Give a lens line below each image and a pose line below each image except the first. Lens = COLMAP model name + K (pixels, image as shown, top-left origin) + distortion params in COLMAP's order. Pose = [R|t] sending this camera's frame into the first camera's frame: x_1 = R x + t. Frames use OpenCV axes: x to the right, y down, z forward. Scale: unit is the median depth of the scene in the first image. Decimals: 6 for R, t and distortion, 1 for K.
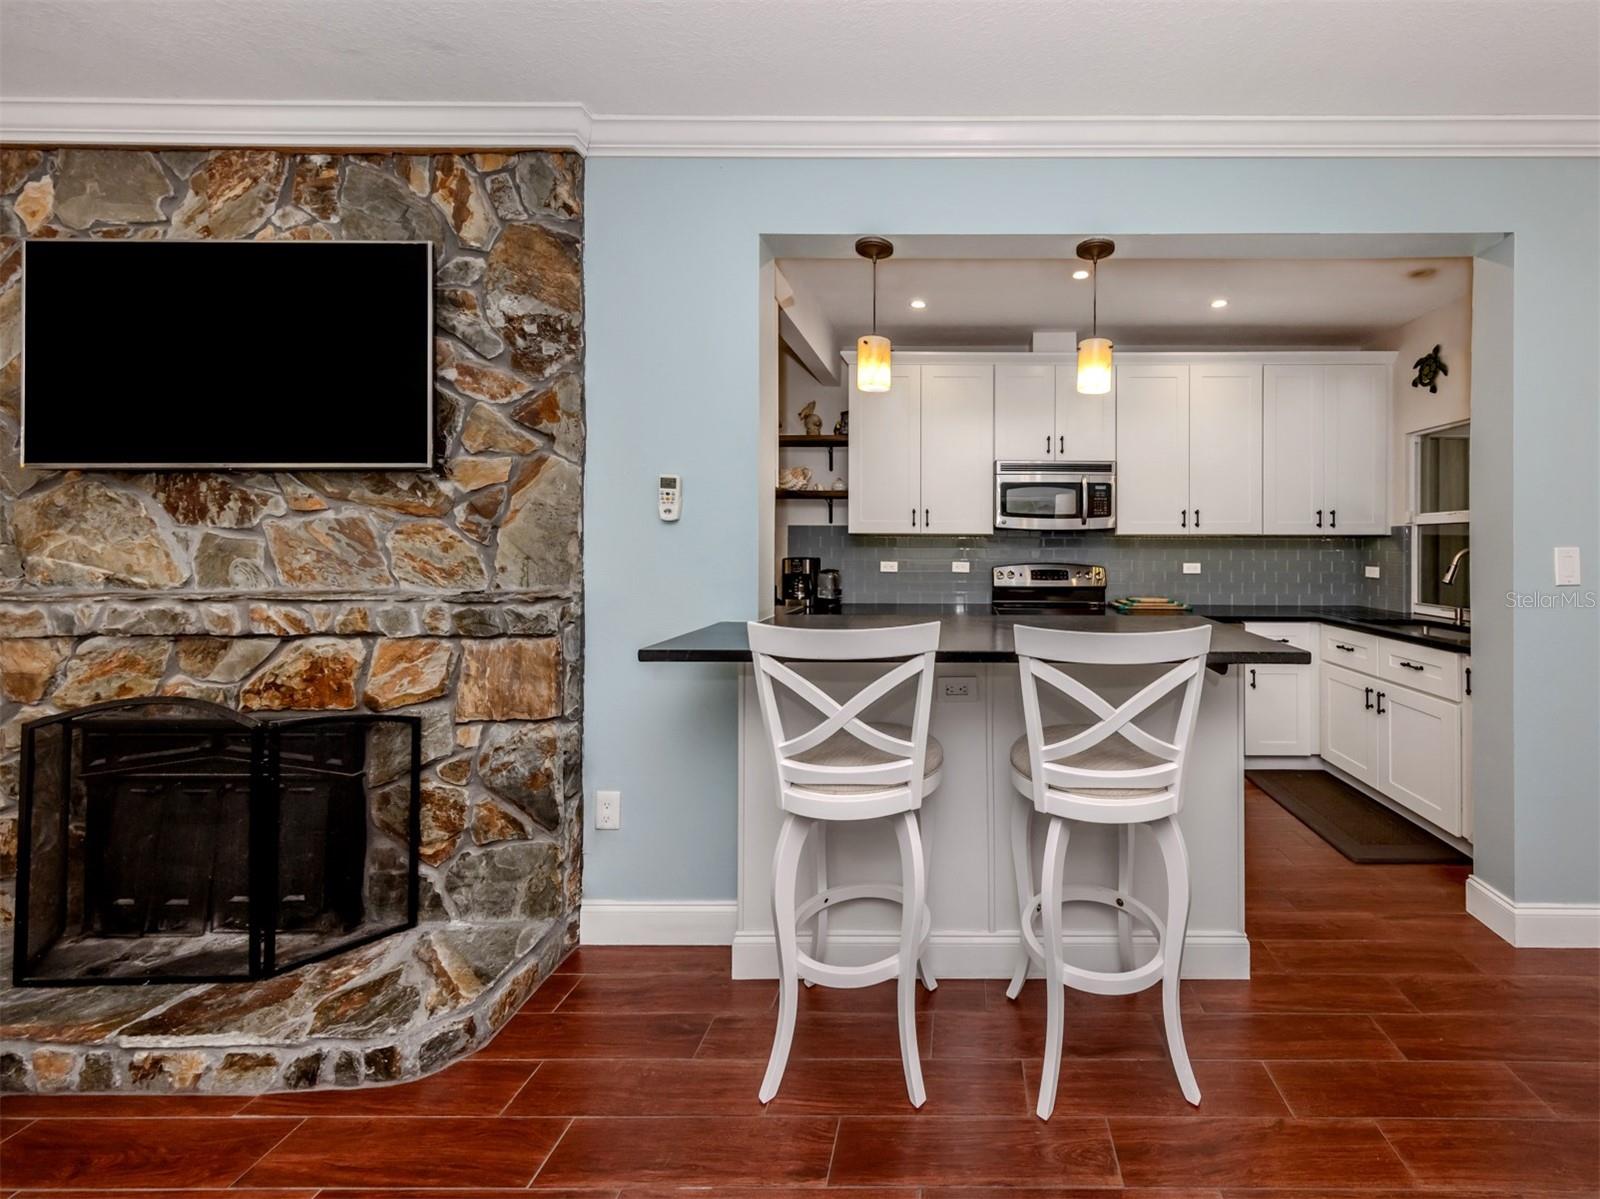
lens RADIAL K [[681.6, 0, 921.4], [0, 681.6, 536.0], [0, 0, 1]] dist [0.018005, -0.000859]
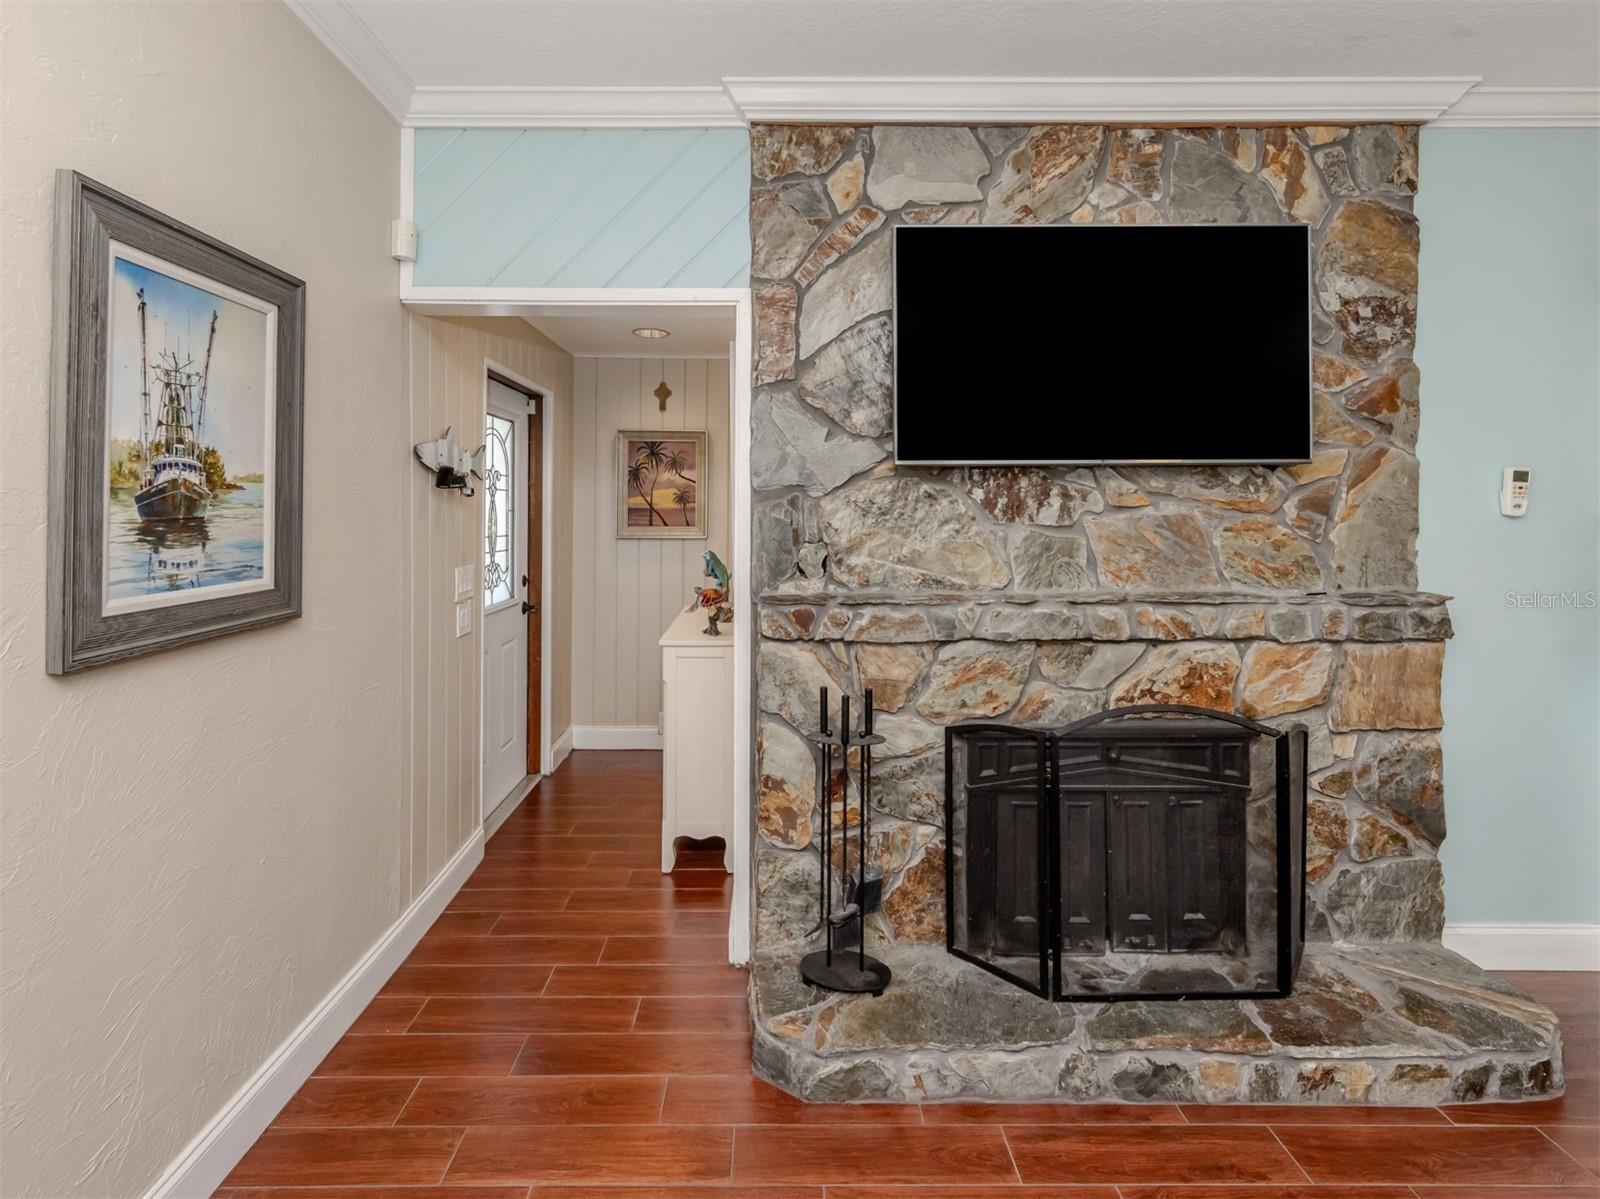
lens RADIAL K [[830.6, 0, 811.0], [0, 830.6, 508.5], [0, 0, 1]] dist [0.016928, -0.003966]
pose [[0.999660, -0.002827, 0.025919, -1.417246], [0.002845, 0.999996, -0.000656, -0.036563], [-0.025917, 0.000730, 0.999664, -0.127987]]
